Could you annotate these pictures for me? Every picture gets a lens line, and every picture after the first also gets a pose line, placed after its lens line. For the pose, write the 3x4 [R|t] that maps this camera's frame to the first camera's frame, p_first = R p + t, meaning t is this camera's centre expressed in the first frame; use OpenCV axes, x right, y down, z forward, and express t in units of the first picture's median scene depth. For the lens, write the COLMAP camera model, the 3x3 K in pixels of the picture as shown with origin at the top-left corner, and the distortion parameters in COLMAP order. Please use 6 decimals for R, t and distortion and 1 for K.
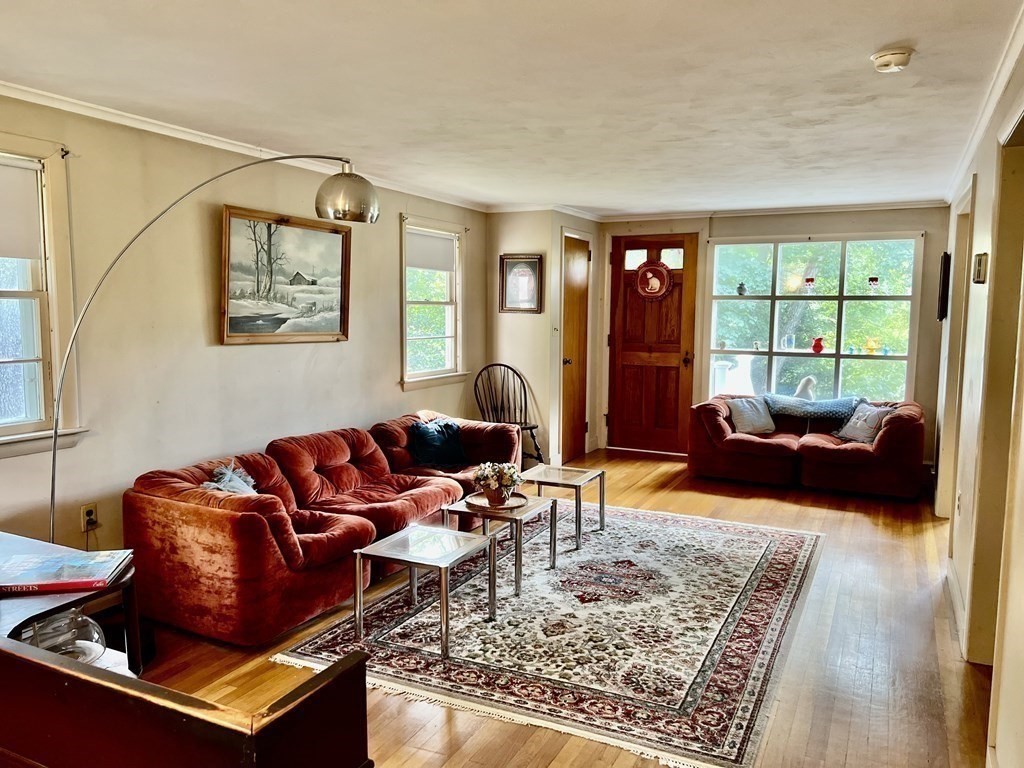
lens RADIAL K [[771.1, 0, 514.4], [0, 771.1, 377.9], [0, 0, 1]] dist [0.048344, -0.053478]
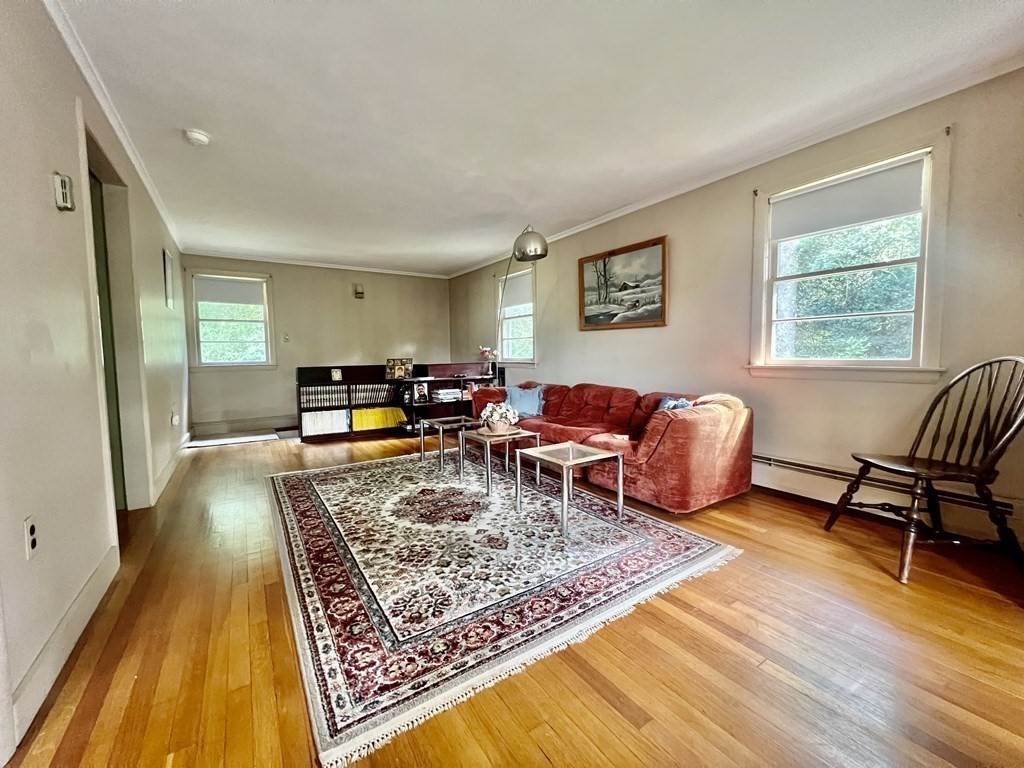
lens RADIAL K [[409.5, 0, 506.2], [0, 409.5, 380.6], [0, 0, 1]] dist [-0.001299, 0.001374]
pose [[-0.513226, 0.053035, -0.856613, 0.640881], [-0.072920, 0.991785, 0.105092, -0.012987], [0.855150, 0.116400, -0.505143, 1.436045]]
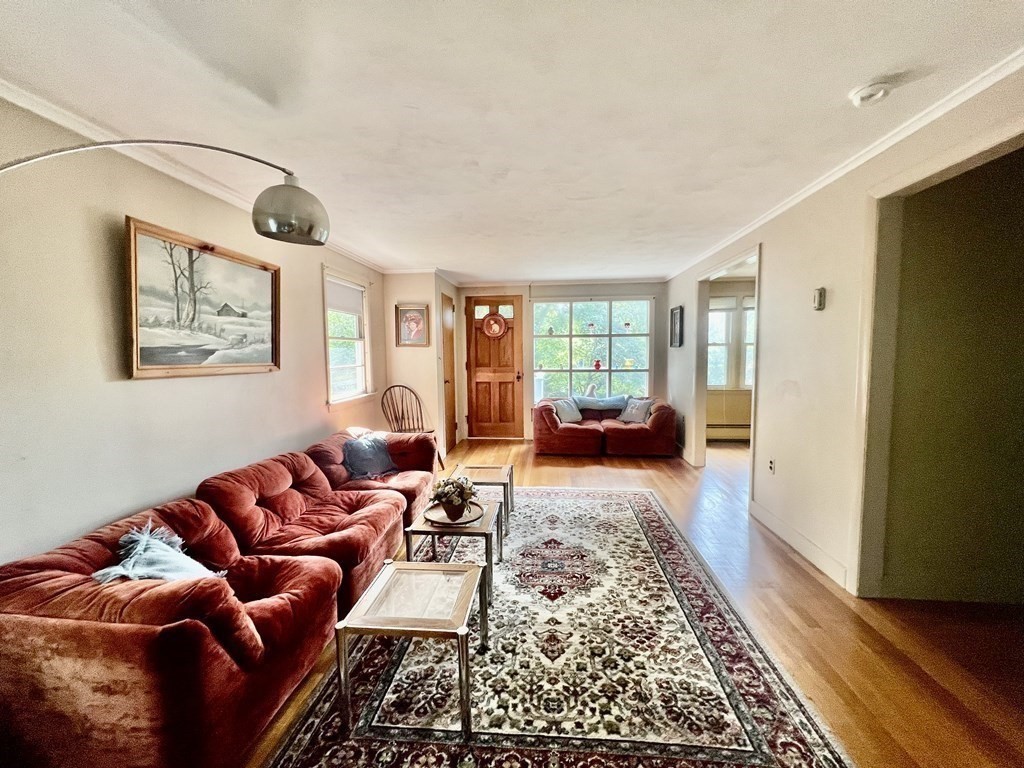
lens RADIAL K [[409.5, 0, 510.3], [0, 409.5, 379.2], [0, 0, 1]] dist [-0.001299, 0.001374]
pose [[0.934933, -0.043580, 0.352138, -0.148755], [0.051832, 0.998557, -0.014036, -0.015245], [-0.351019, 0.031375, 0.935843, 0.445870]]
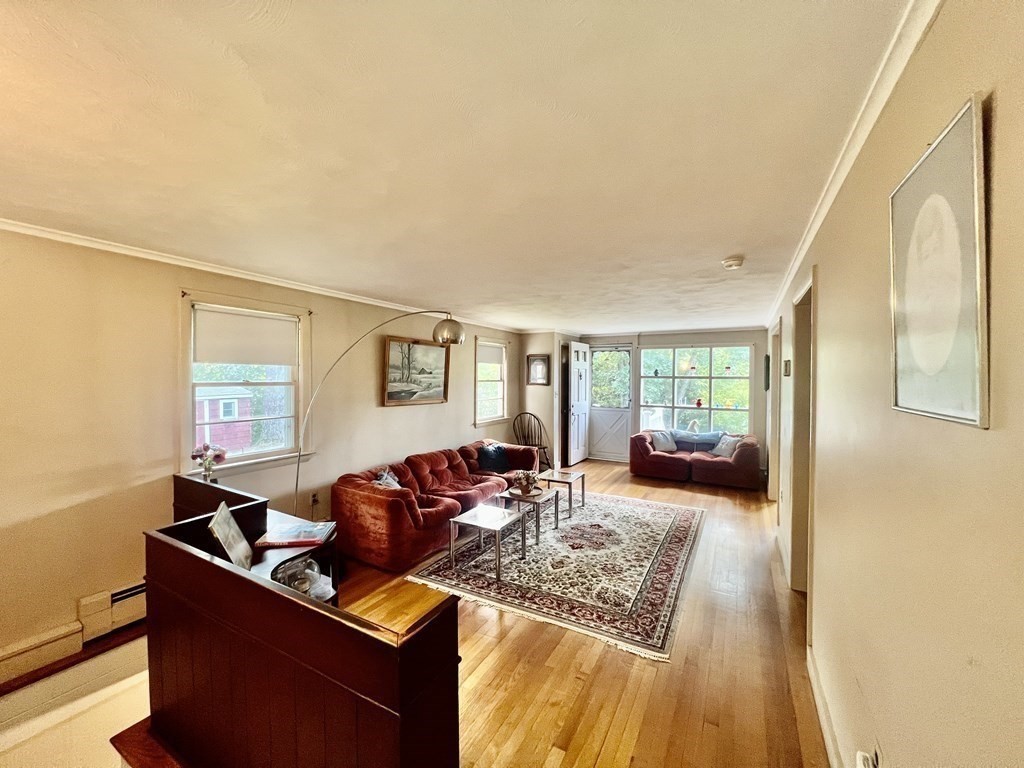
lens RADIAL K [[409.5, 0, 511.3], [0, 409.5, 378.8], [0, 0, 1]] dist [-0.001299, 0.001374]
pose [[0.998452, -0.002795, -0.055544, -0.002499], [-0.001992, 0.996298, -0.085945, -0.025501], [0.055578, 0.085922, 0.994750, -0.003194]]
